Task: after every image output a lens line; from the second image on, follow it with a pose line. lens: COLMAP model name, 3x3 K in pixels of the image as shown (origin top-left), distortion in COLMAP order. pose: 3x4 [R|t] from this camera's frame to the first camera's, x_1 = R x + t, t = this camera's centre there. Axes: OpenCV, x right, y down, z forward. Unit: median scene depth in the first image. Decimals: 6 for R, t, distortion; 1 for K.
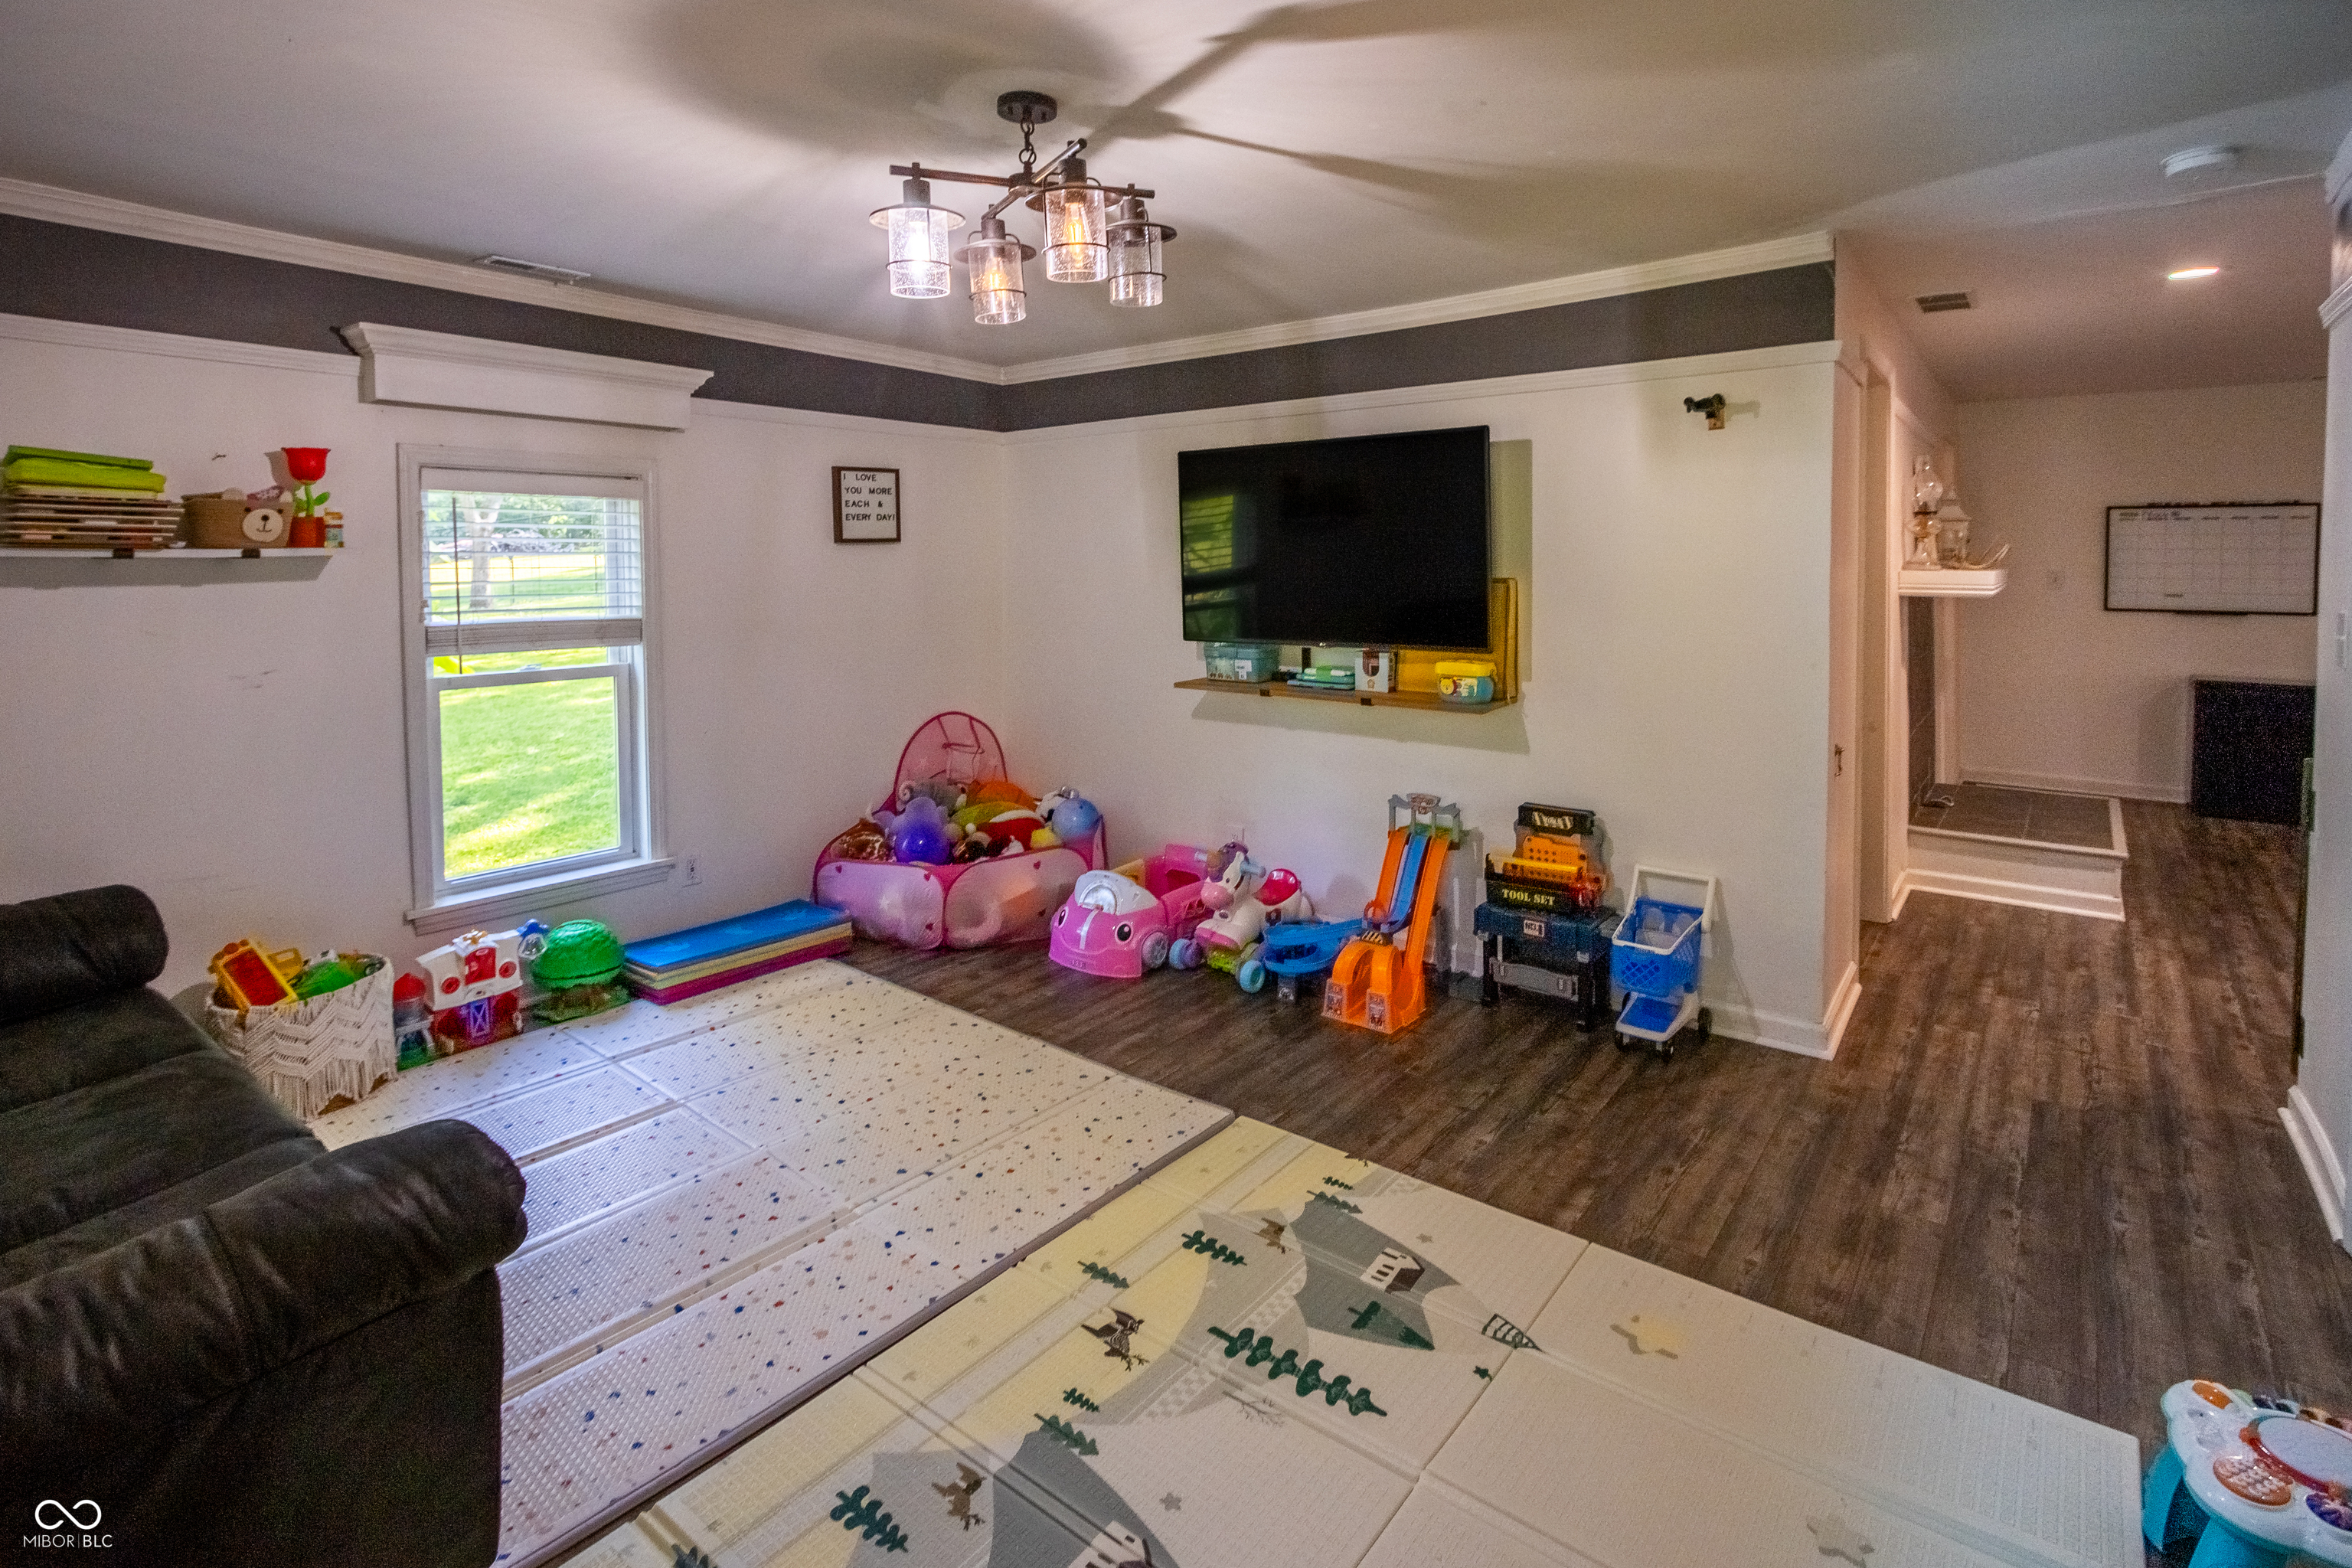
lens RADIAL K [[1131.7, 0, 1180.2], [0, 1131.7, 600.5], [0, 0, 1]] dist [-0.019133, -0.000072]
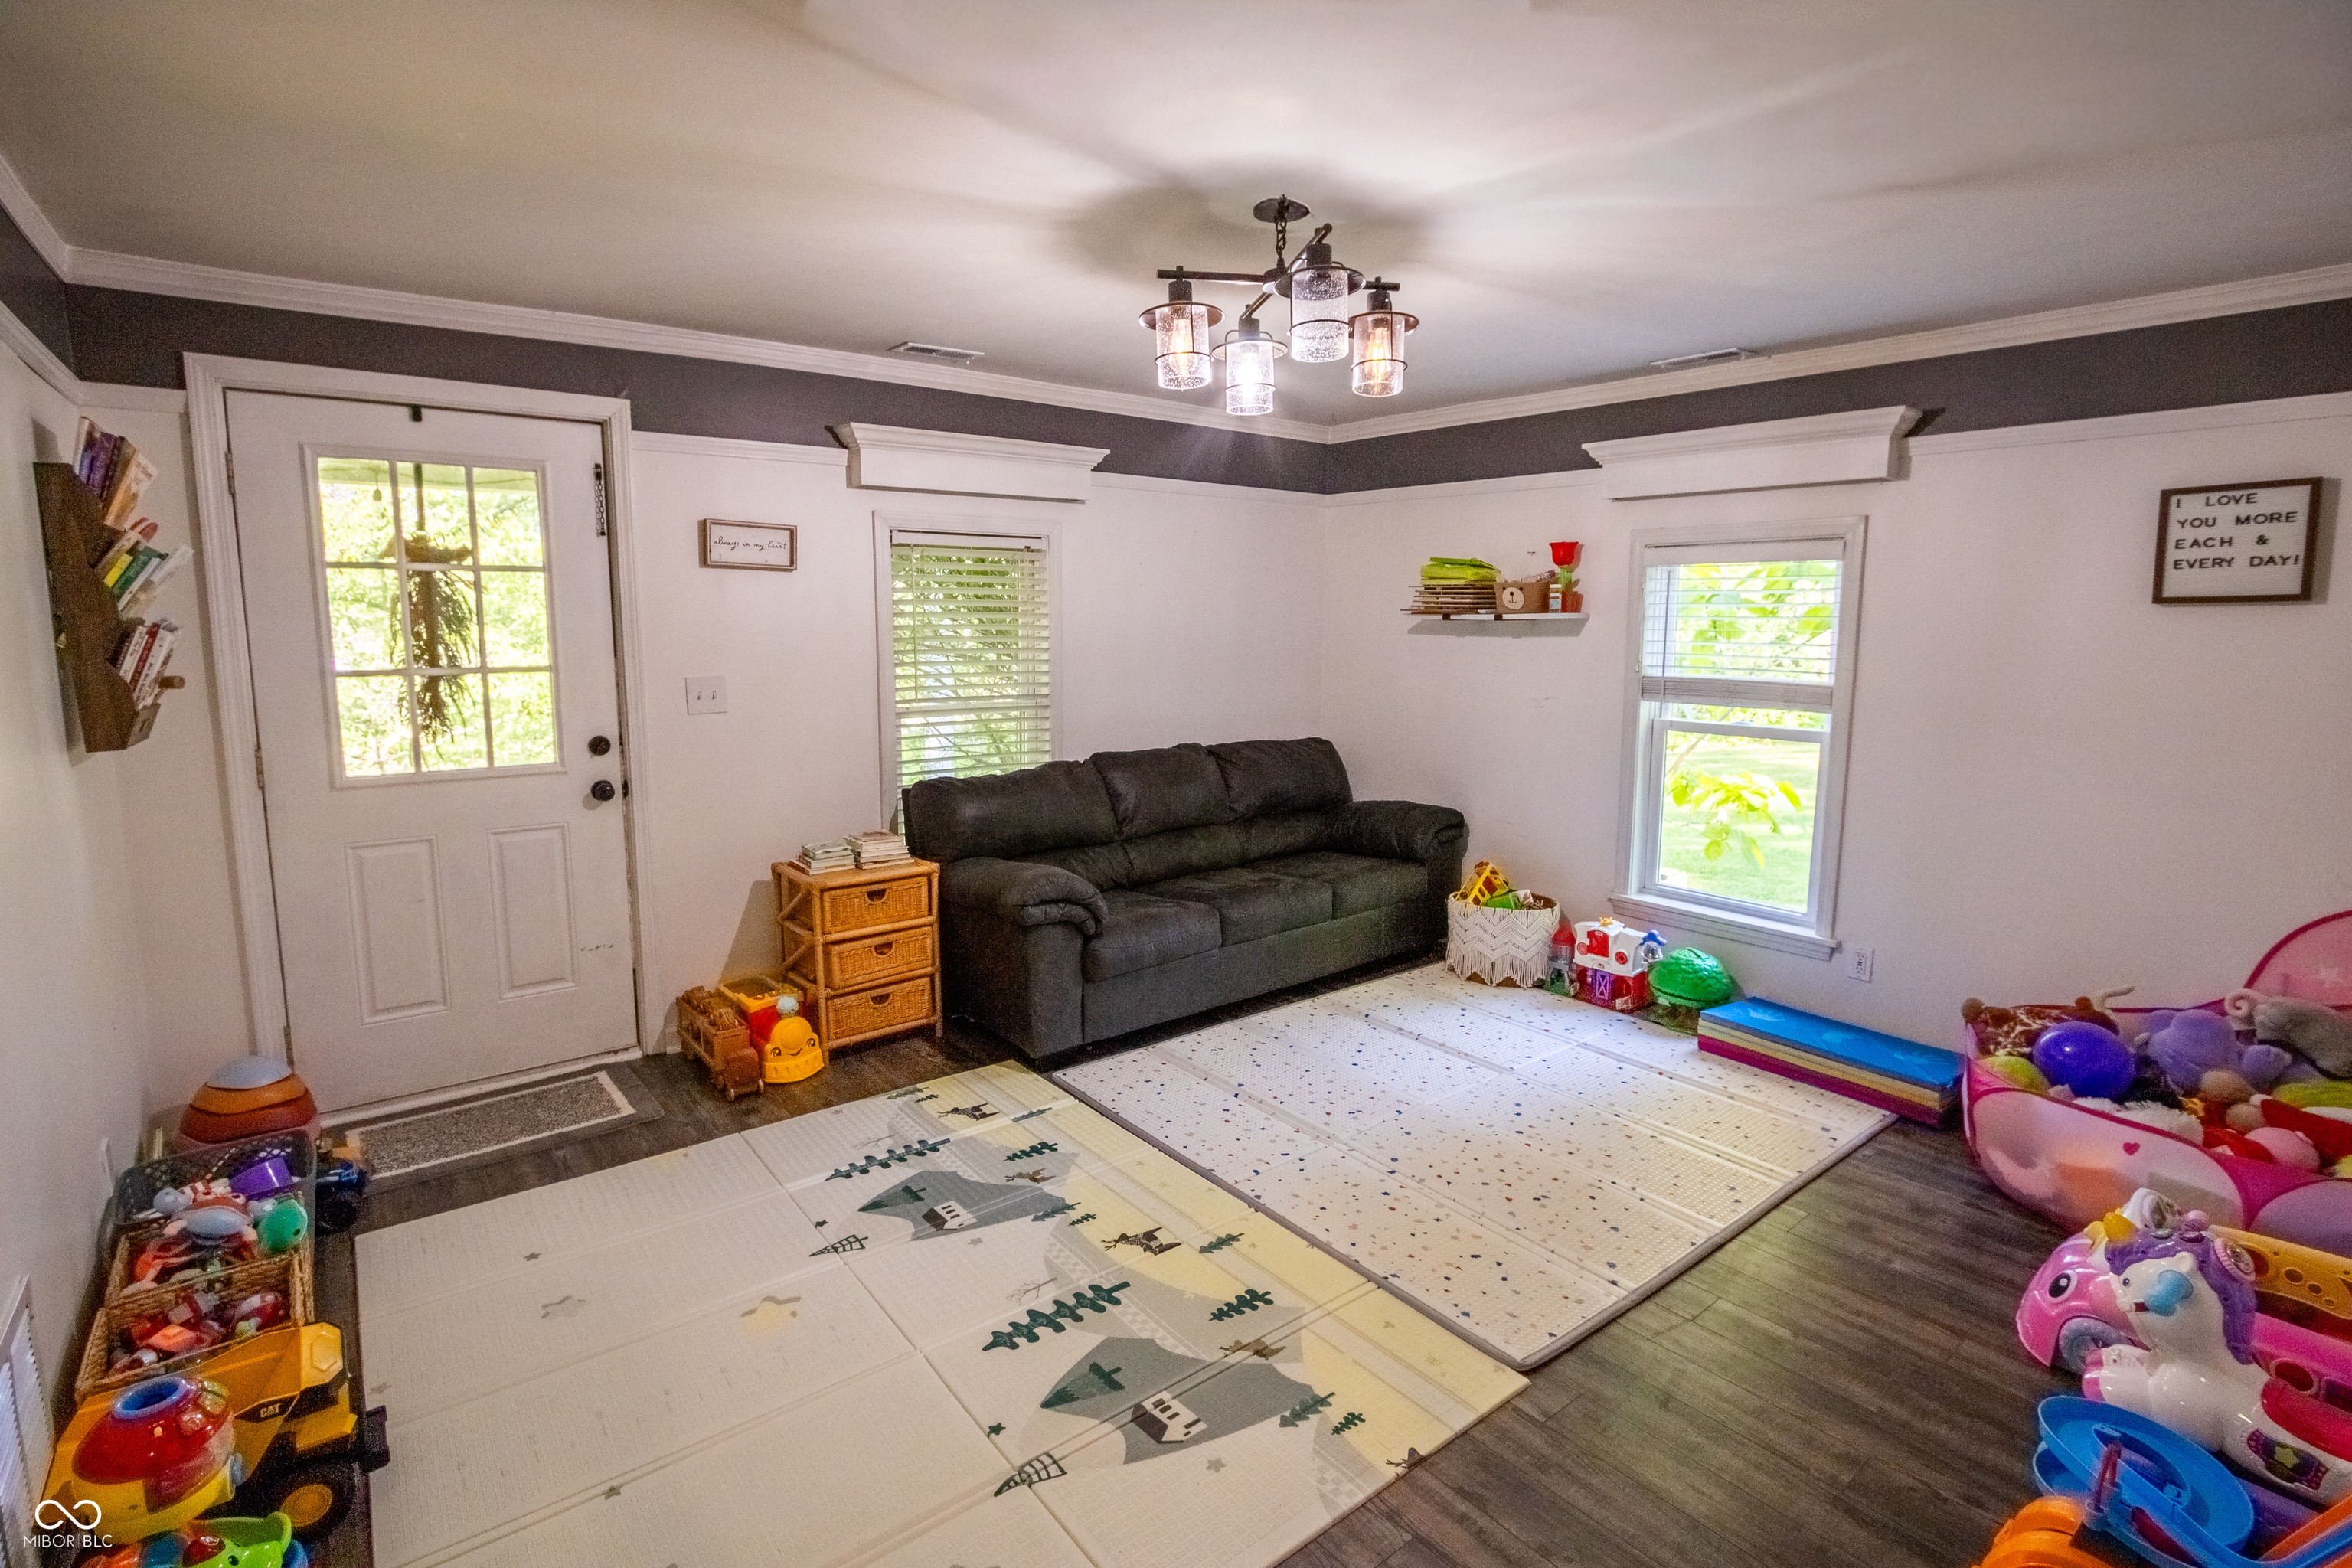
lens RADIAL K [[1105.3, 0, 1174.5], [0, 1105.3, 767.5], [0, 0, 1]] dist [-0.029039, -0.000441]
pose [[-0.239478, 0.132031, -0.961883, 0.893832], [-0.036549, 0.988782, 0.144822, -0.047474], [0.970214, 0.069837, -0.231966, 1.083748]]
